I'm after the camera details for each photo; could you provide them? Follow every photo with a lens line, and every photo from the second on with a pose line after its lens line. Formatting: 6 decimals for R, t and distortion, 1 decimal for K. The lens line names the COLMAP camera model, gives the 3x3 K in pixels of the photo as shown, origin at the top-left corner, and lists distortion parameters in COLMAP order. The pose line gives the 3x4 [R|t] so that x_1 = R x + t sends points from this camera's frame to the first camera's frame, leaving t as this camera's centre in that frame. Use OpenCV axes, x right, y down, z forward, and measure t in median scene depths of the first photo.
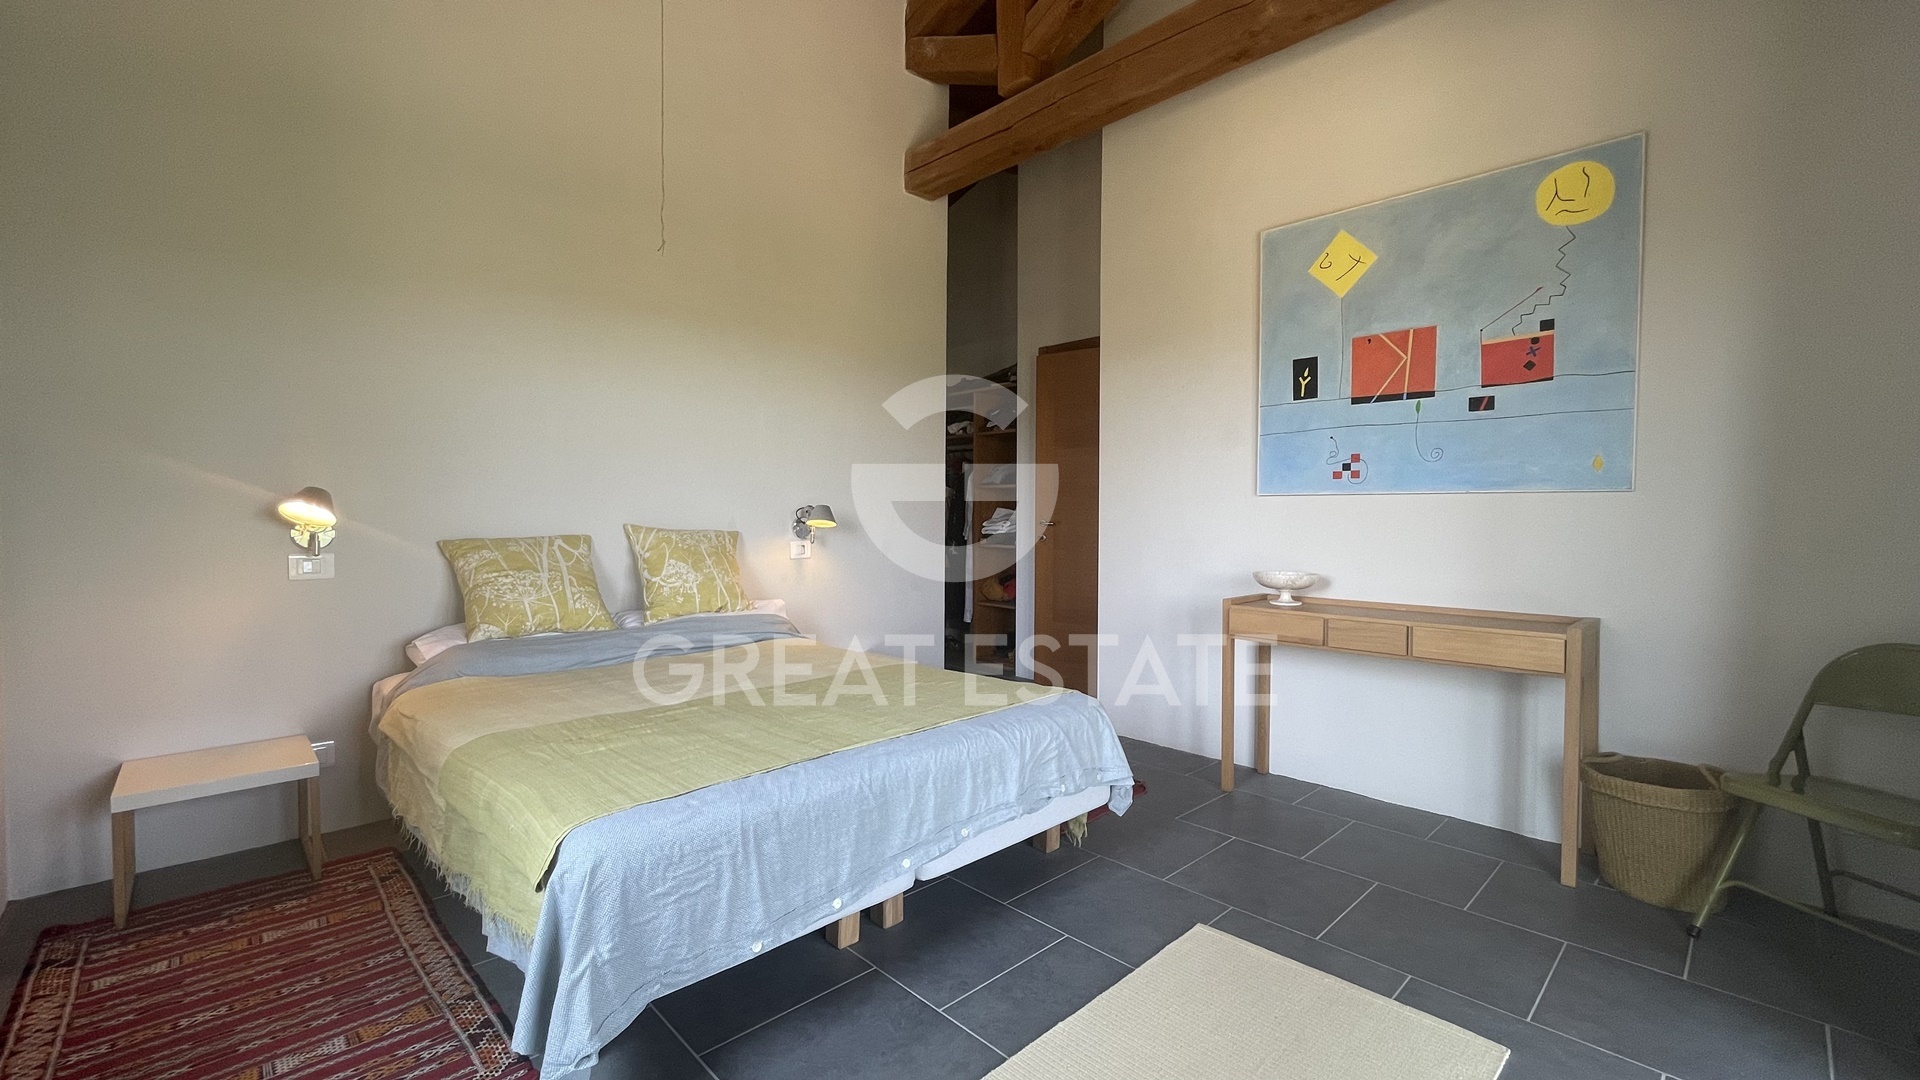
lens RADIAL K [[784.7, 0, 960.0], [0, 784.7, 540.0], [0, 0, 1]] dist [0.000196, -0.000020]
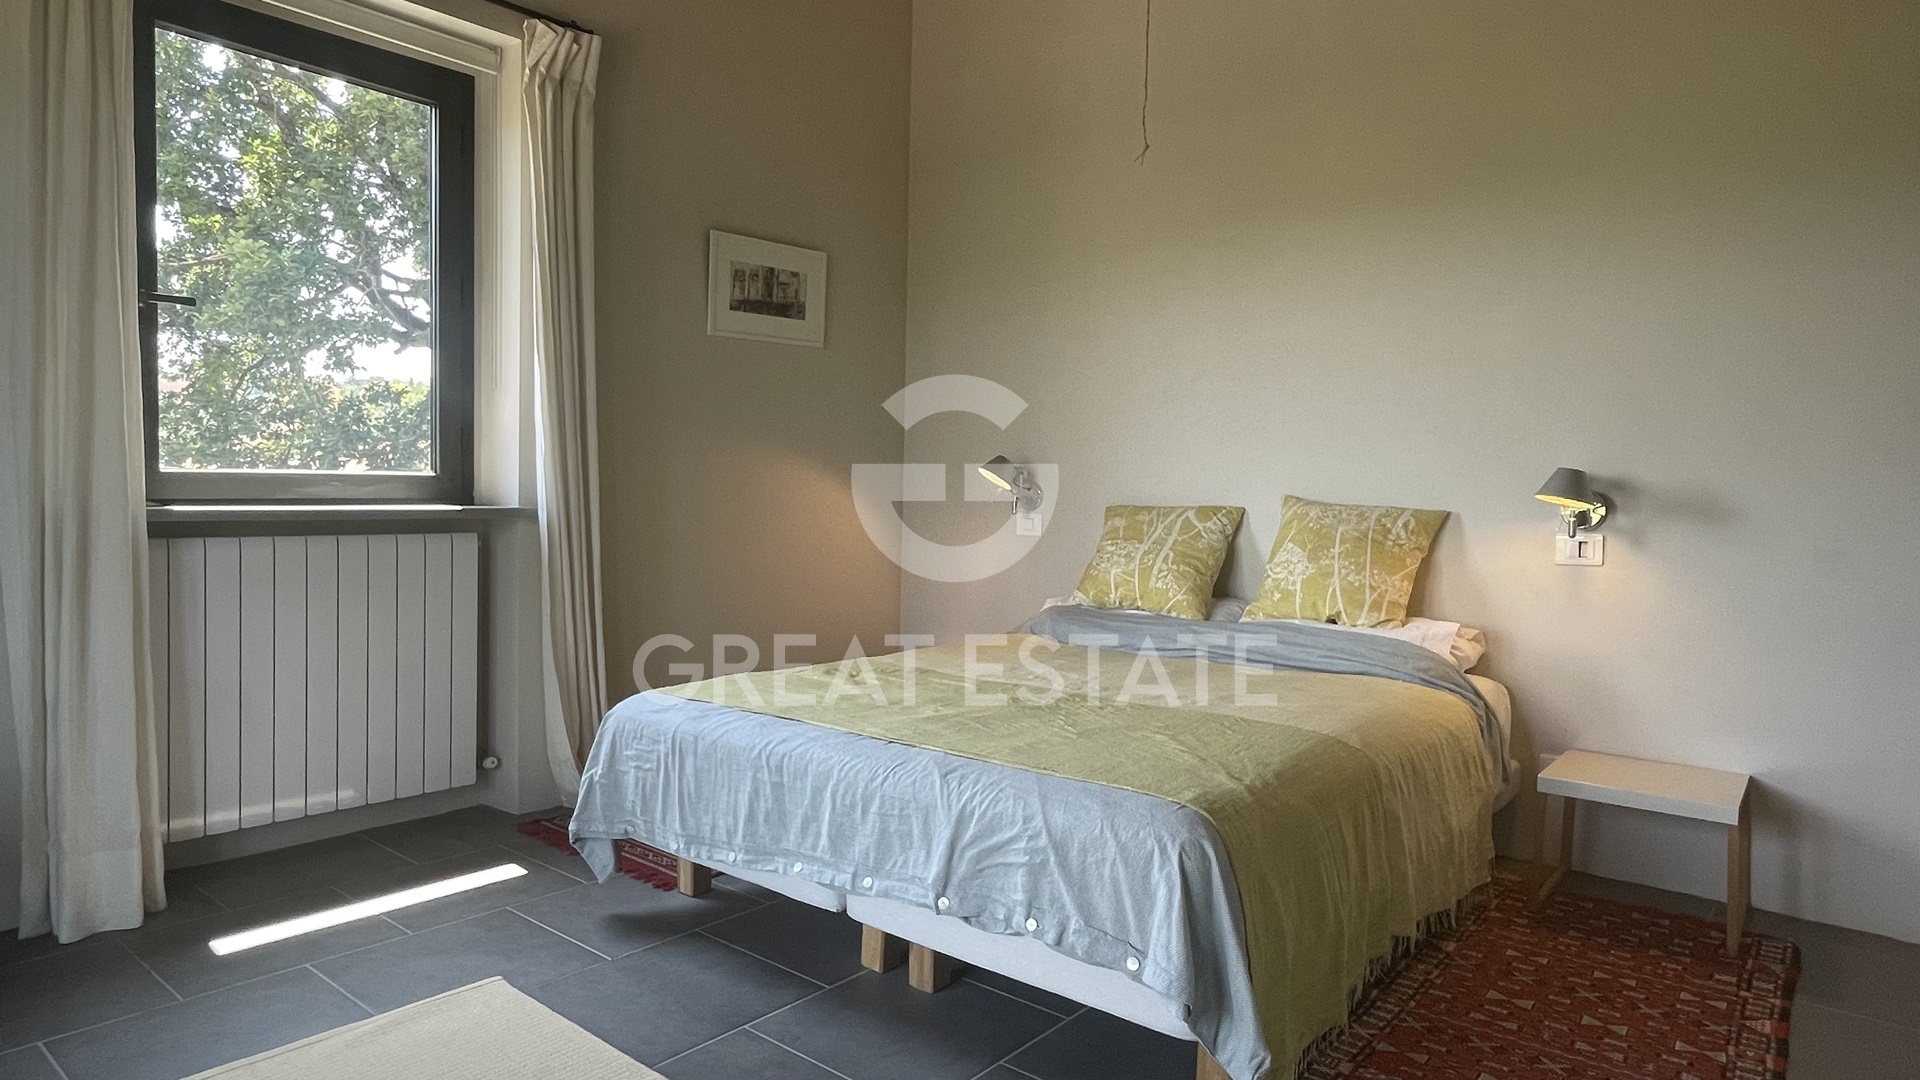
lens RADIAL K [[1109.0, 0, 960.0], [0, 1109.0, 540.0], [0, 0, 1]] dist [-0.047221, 0.000033]
pose [[0.118840, 0.044157, -0.991931, 0.891618], [-0.055360, 0.997751, 0.037783, 0.000115], [0.991369, 0.050423, 0.121017, 0.797440]]
